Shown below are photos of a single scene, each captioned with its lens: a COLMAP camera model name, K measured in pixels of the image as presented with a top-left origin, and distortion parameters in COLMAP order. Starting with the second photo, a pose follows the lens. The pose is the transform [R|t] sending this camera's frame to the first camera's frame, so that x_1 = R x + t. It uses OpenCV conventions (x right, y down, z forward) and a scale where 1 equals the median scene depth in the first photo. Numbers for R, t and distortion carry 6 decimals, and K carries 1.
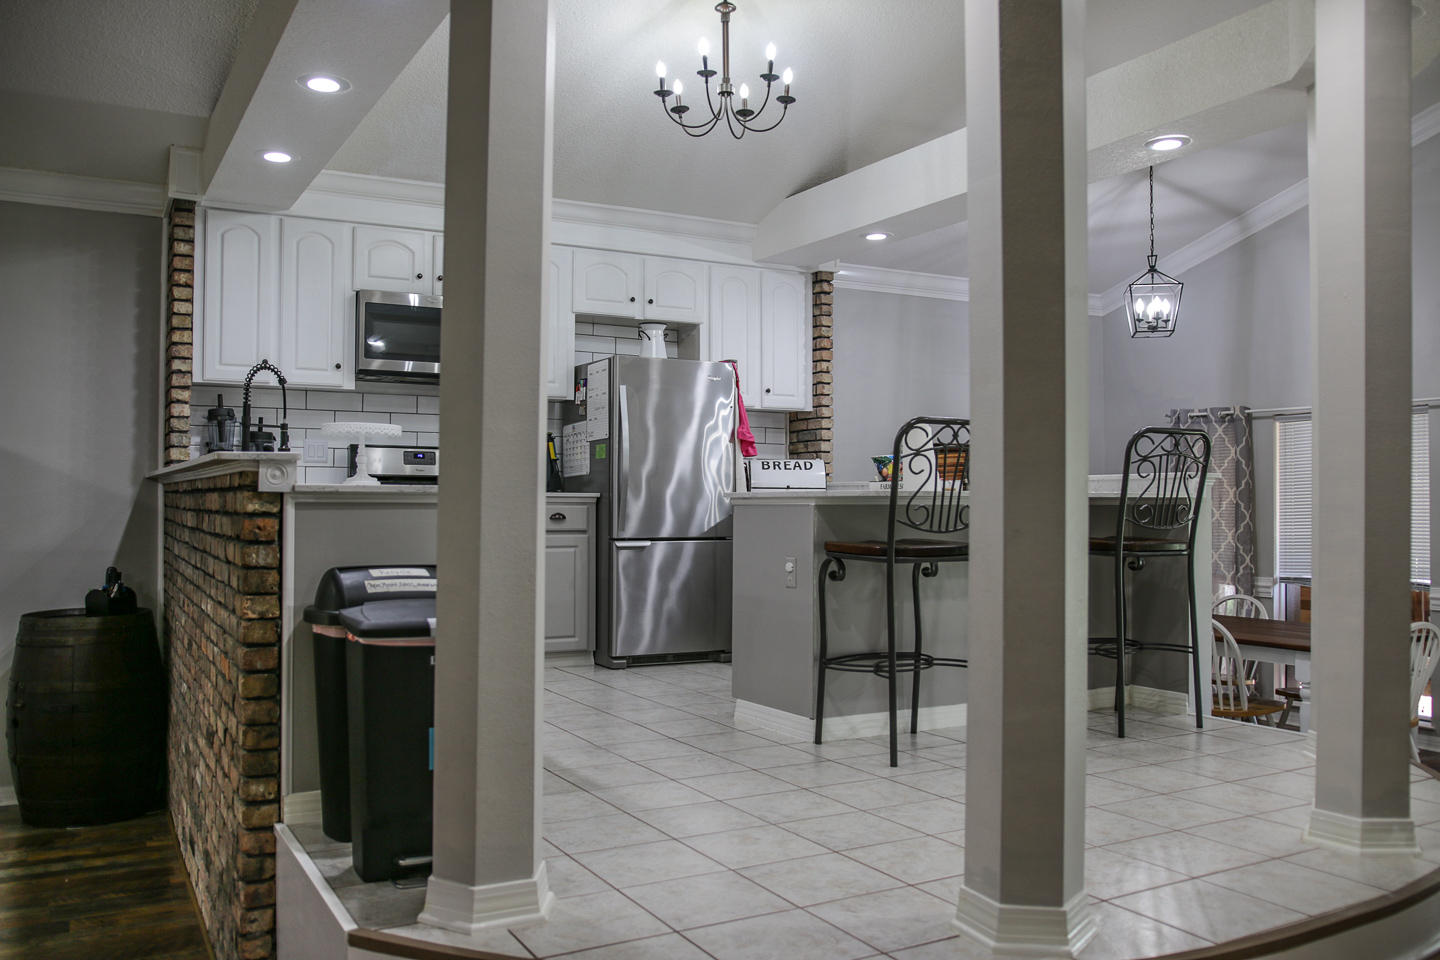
lens RADIAL K [[1190.4, 0, 719.8], [0, 1190.4, 485.7], [0, 0, 1]] dist [-0.089993, 0.079237]
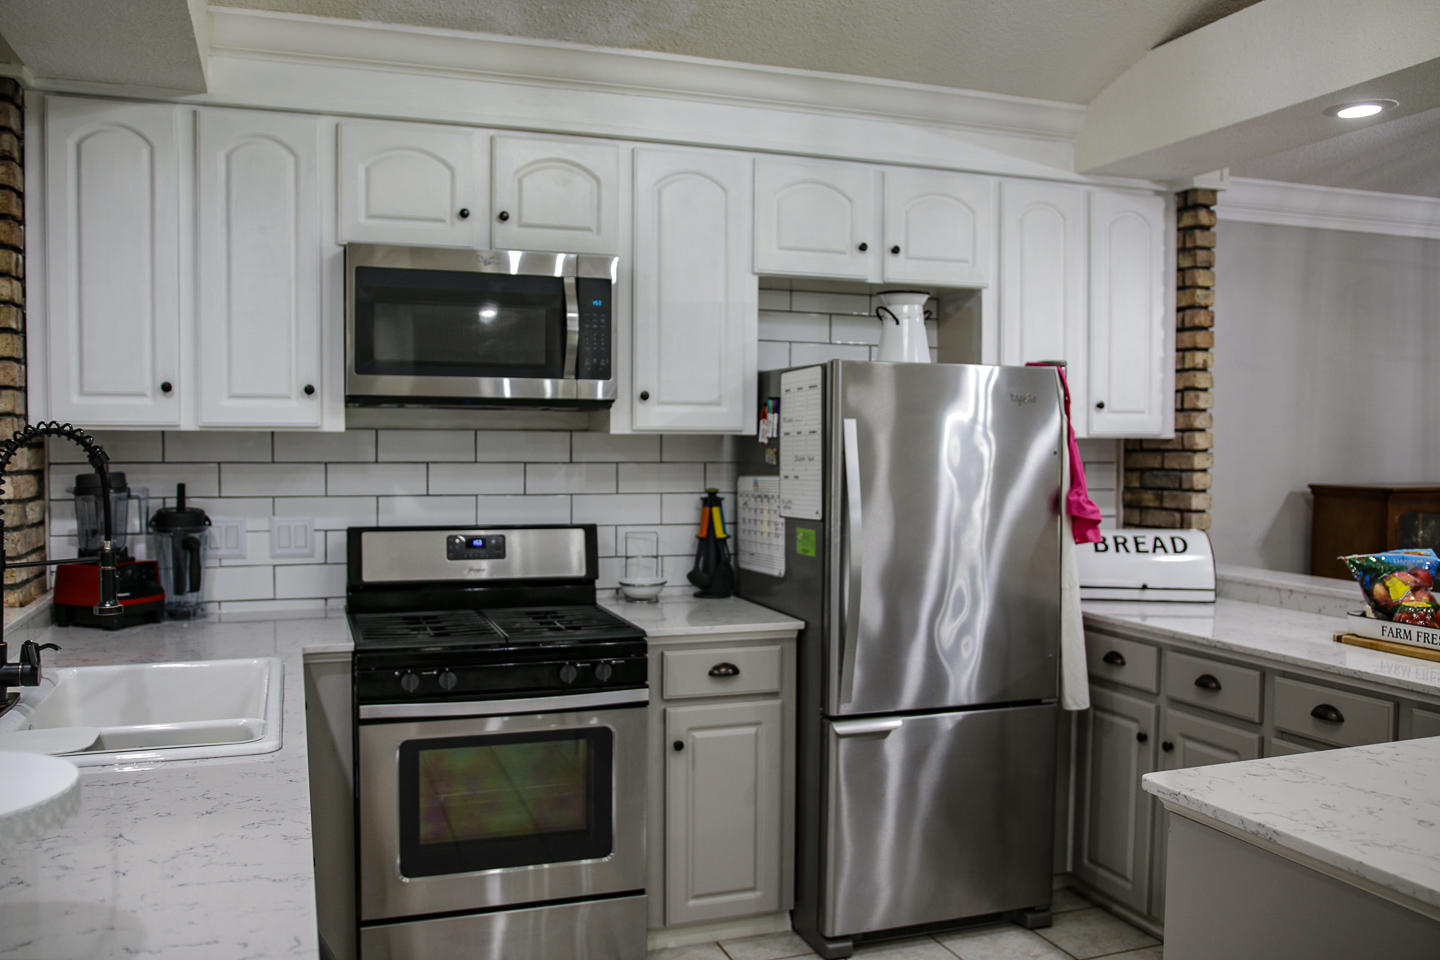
lens RADIAL K [[1190.4, 0, 719.8], [0, 1190.4, 485.7], [0, 0, 1]] dist [-0.089993, 0.079237]
pose [[0.986738, 0.007187, -0.162160, -0.050699], [0.001074, 0.998708, 0.050797, -0.077141], [0.162315, -0.050298, 0.985456, 0.459535]]
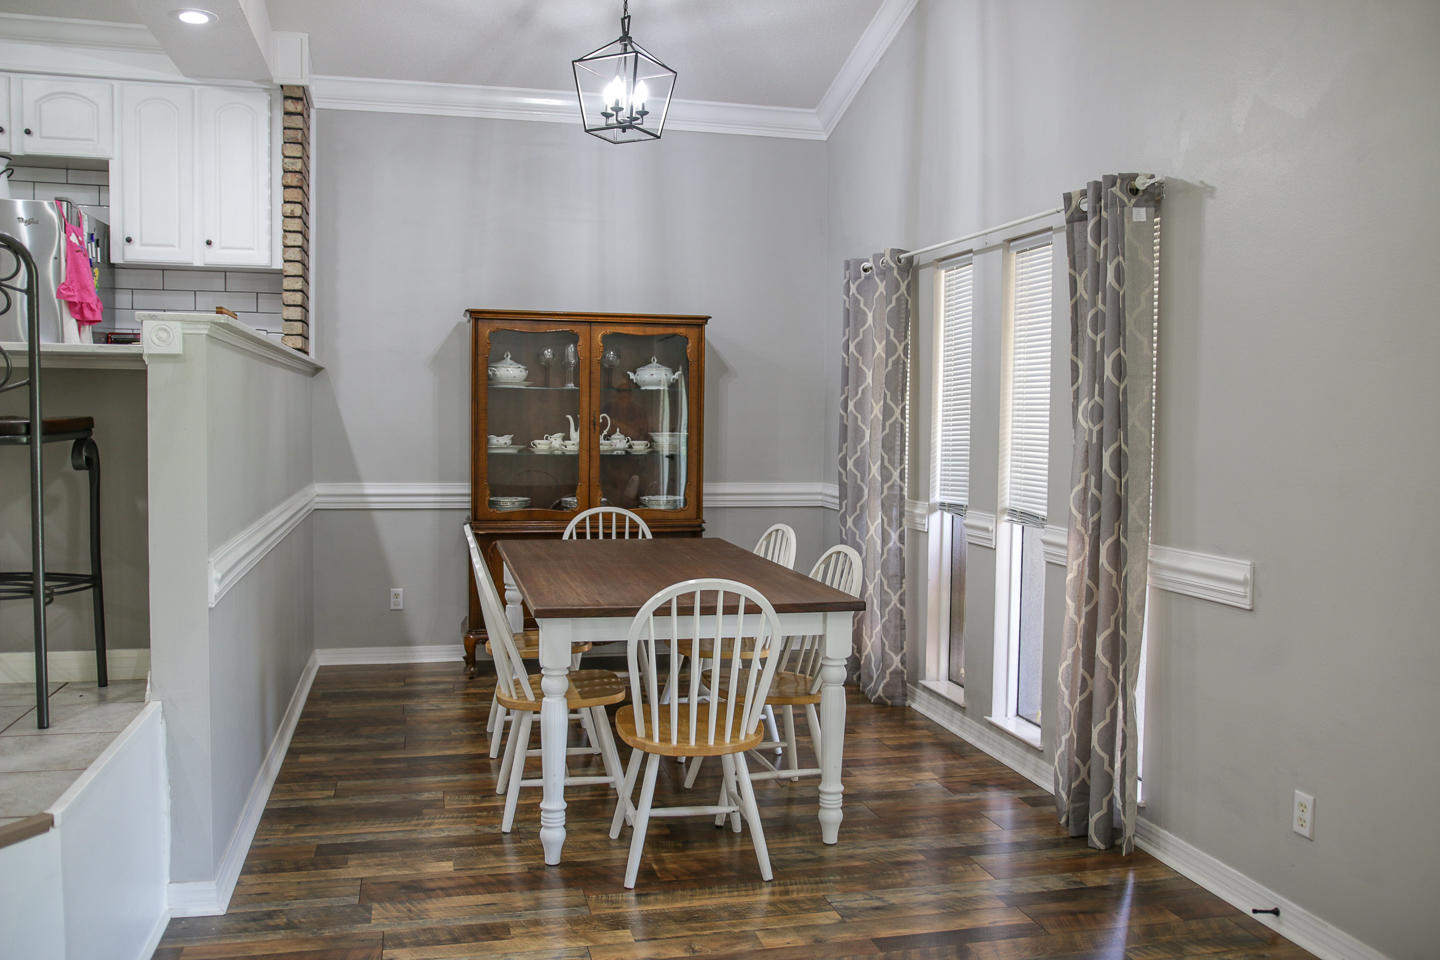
lens RADIAL K [[1190.4, 0, 719.8], [0, 1190.4, 485.7], [0, 0, 1]] dist [-0.089993, 0.079237]
pose [[0.964808, 0.027560, -0.261507, 0.629614], [-0.008884, 0.997341, 0.072329, 0.023836], [0.262805, -0.067460, 0.962488, 0.362542]]
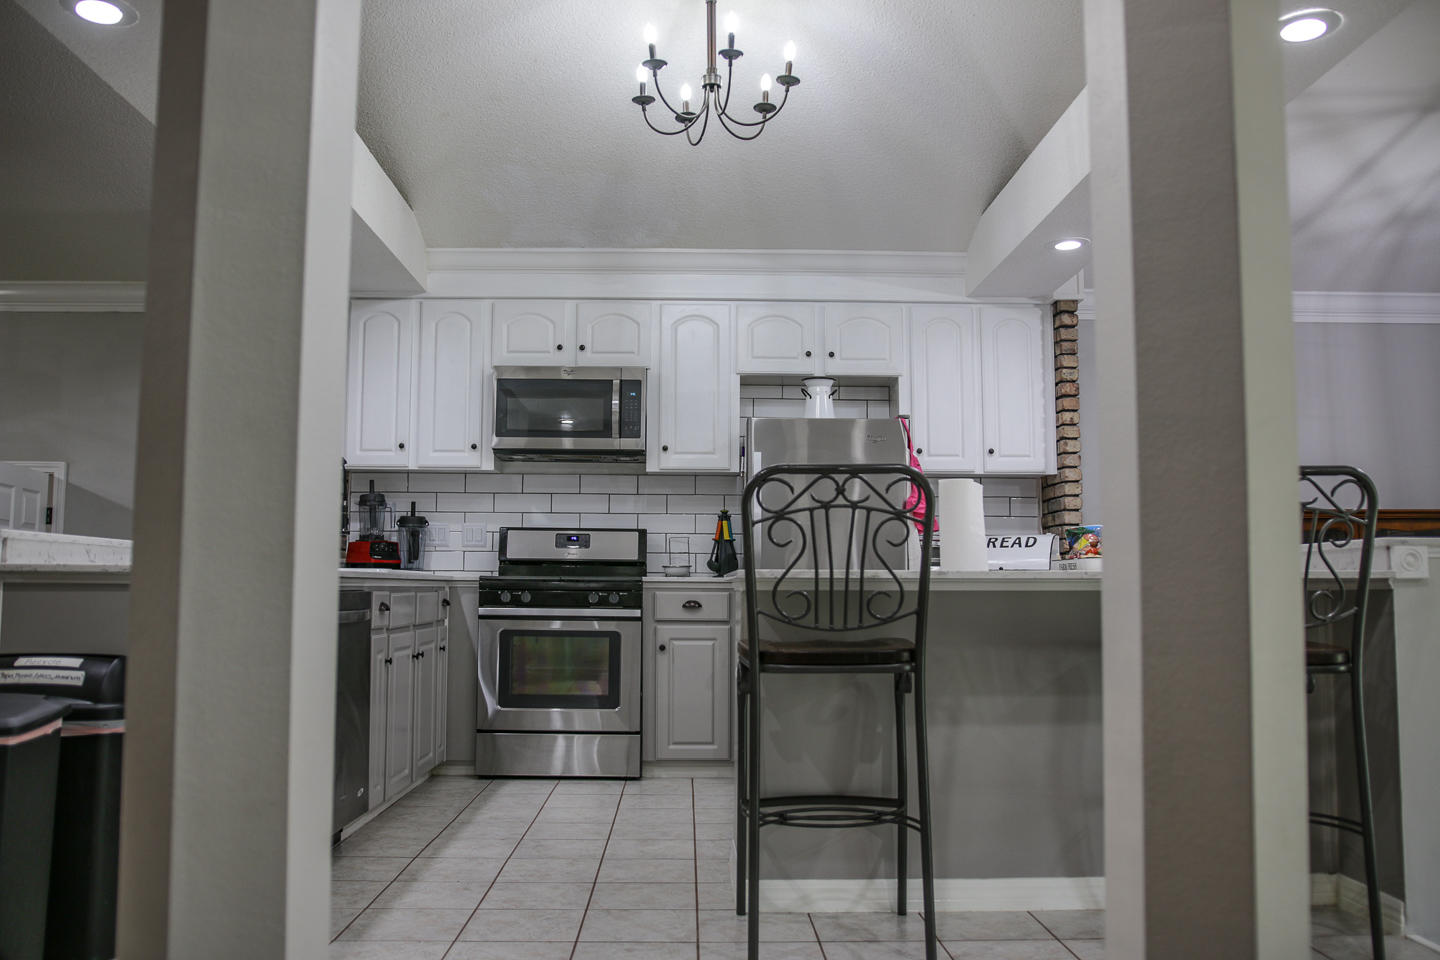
lens RADIAL K [[1190.4, 0, 719.8], [0, 1190.4, 485.7], [0, 0, 1]] dist [-0.089993, 0.079237]
pose [[0.885304, -0.039267, -0.463351, 0.275768], [0.004867, 0.997156, -0.075206, 0.004347], [0.464986, 0.064325, 0.882978, 0.214901]]
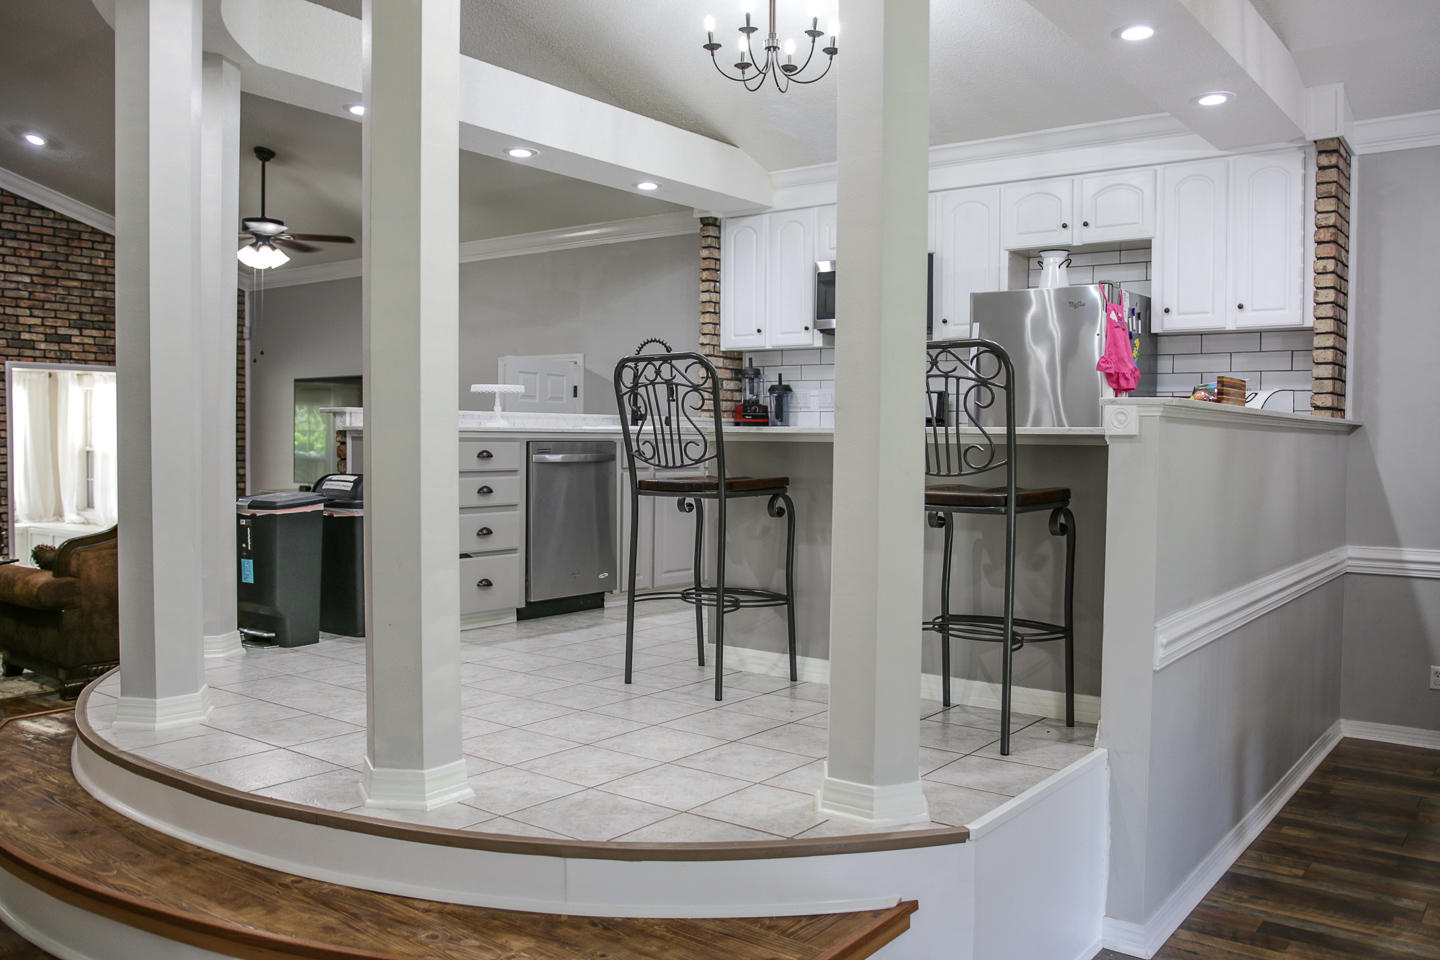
lens RADIAL K [[1190.4, 0, 719.8], [0, 1190.4, 485.7], [0, 0, 1]] dist [-0.089993, 0.079237]
pose [[0.399842, 0.037049, -0.915835, 0.694549], [0.004751, 0.999086, 0.042491, 0.007229], [0.916572, -0.021340, 0.399300, 0.387056]]
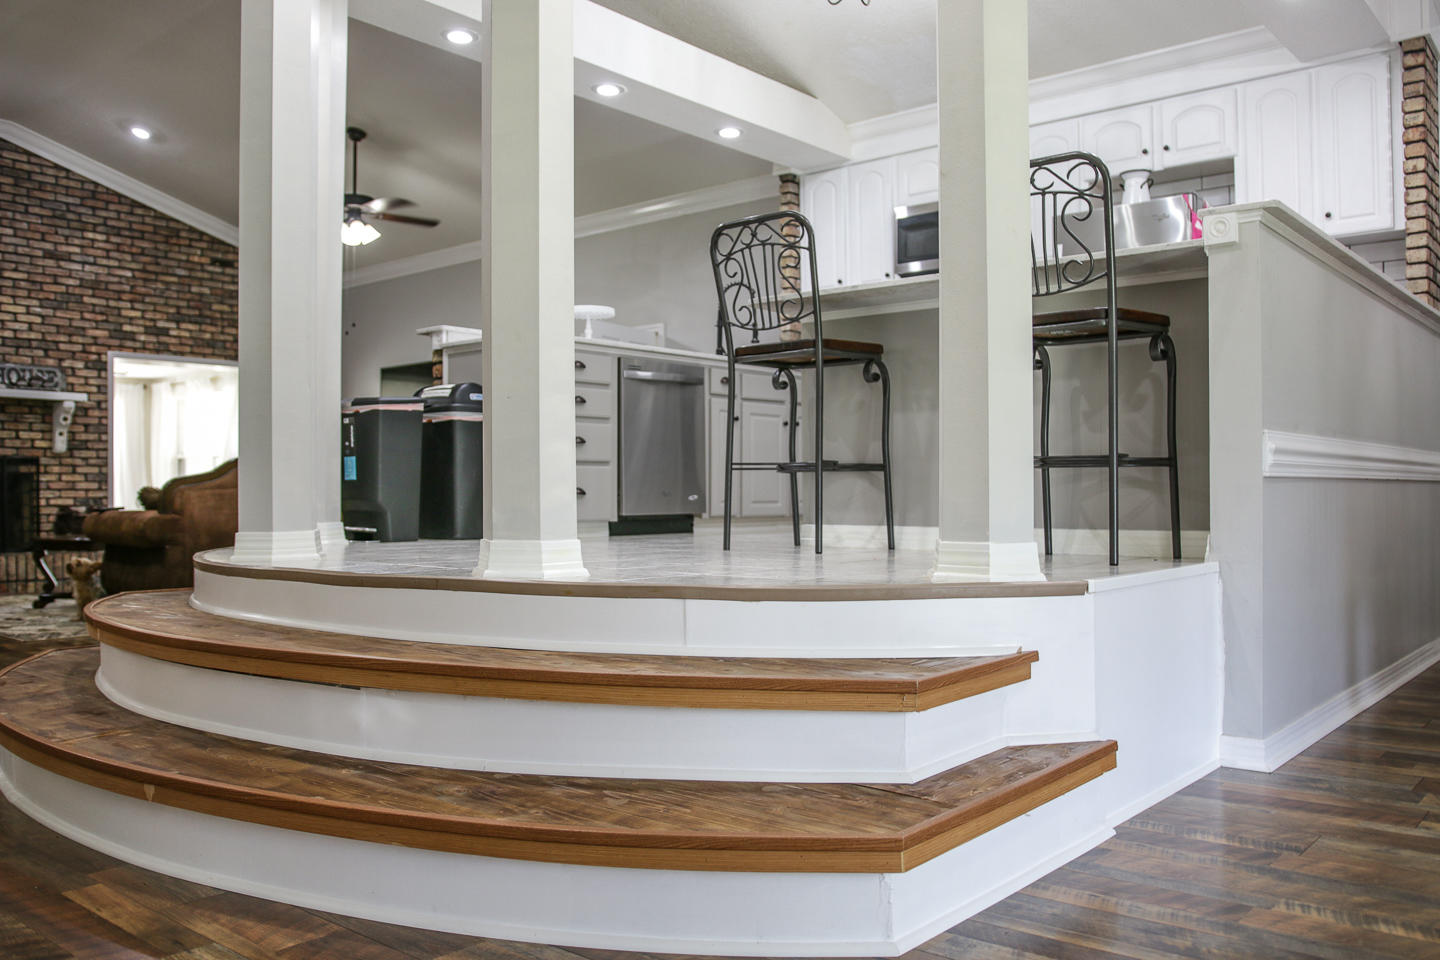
lens RADIAL K [[1190.4, 0, 719.8], [0, 1190.4, 485.7], [0, 0, 1]] dist [-0.089993, 0.079237]
pose [[0.347185, -0.011626, -0.937724, 0.696958], [0.018519, 0.999813, -0.005539, 0.109963], [0.937614, -0.015442, 0.347336, 0.367686]]
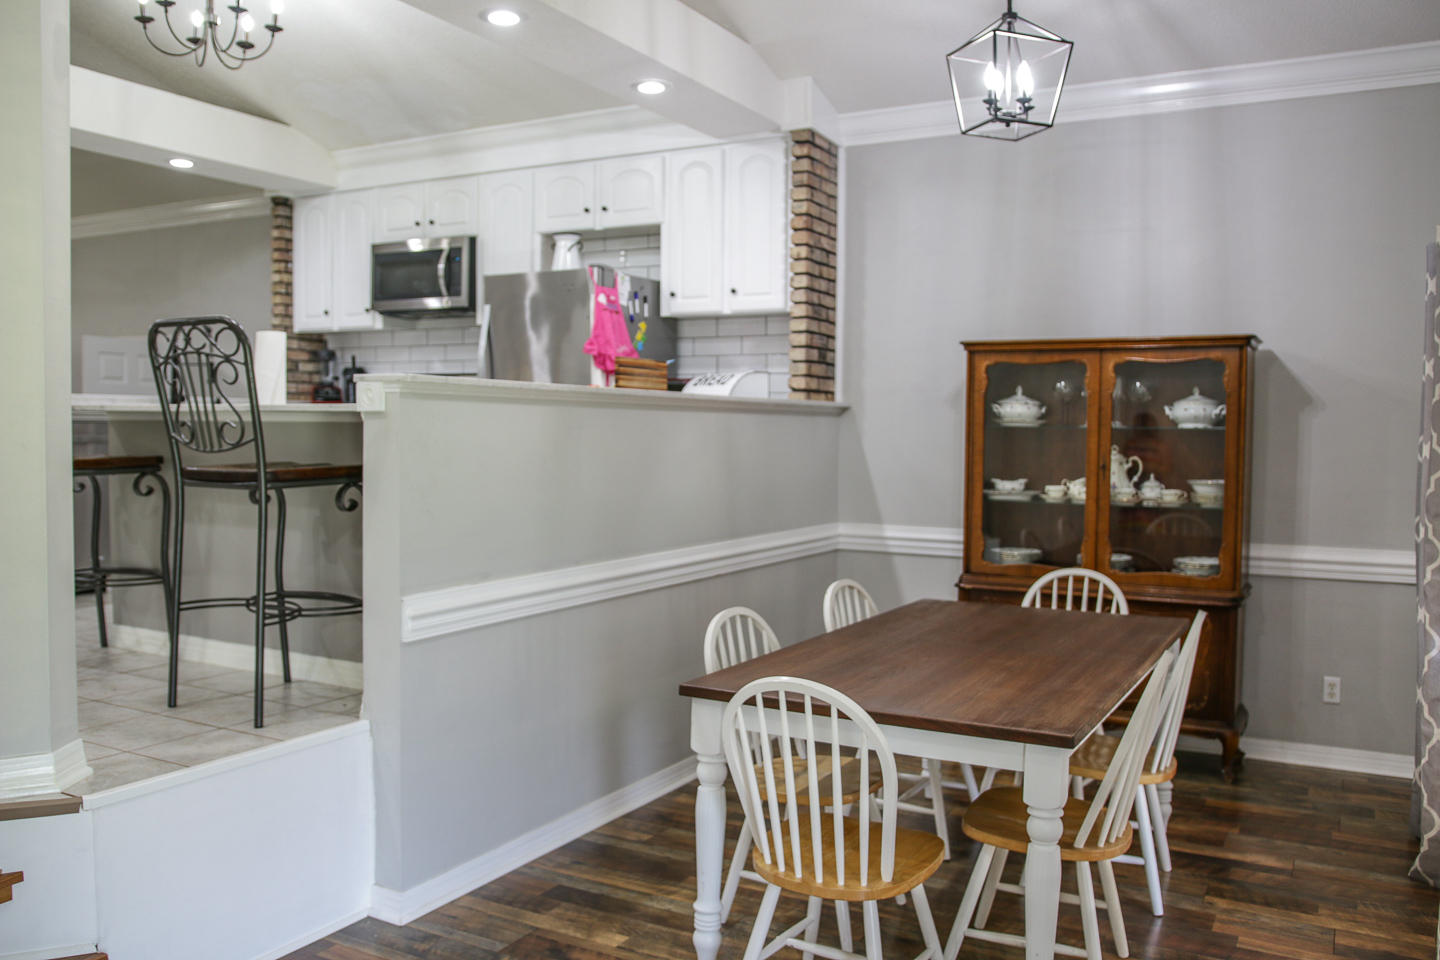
lens RADIAL K [[1190.4, 0, 719.8], [0, 1190.4, 485.7], [0, 0, 1]] dist [-0.089993, 0.079237]
pose [[0.528053, 0.044396, -0.848050, 0.816486], [0.001729, 0.998574, 0.053353, 0.012868], [0.849210, -0.029640, 0.527223, 0.602470]]
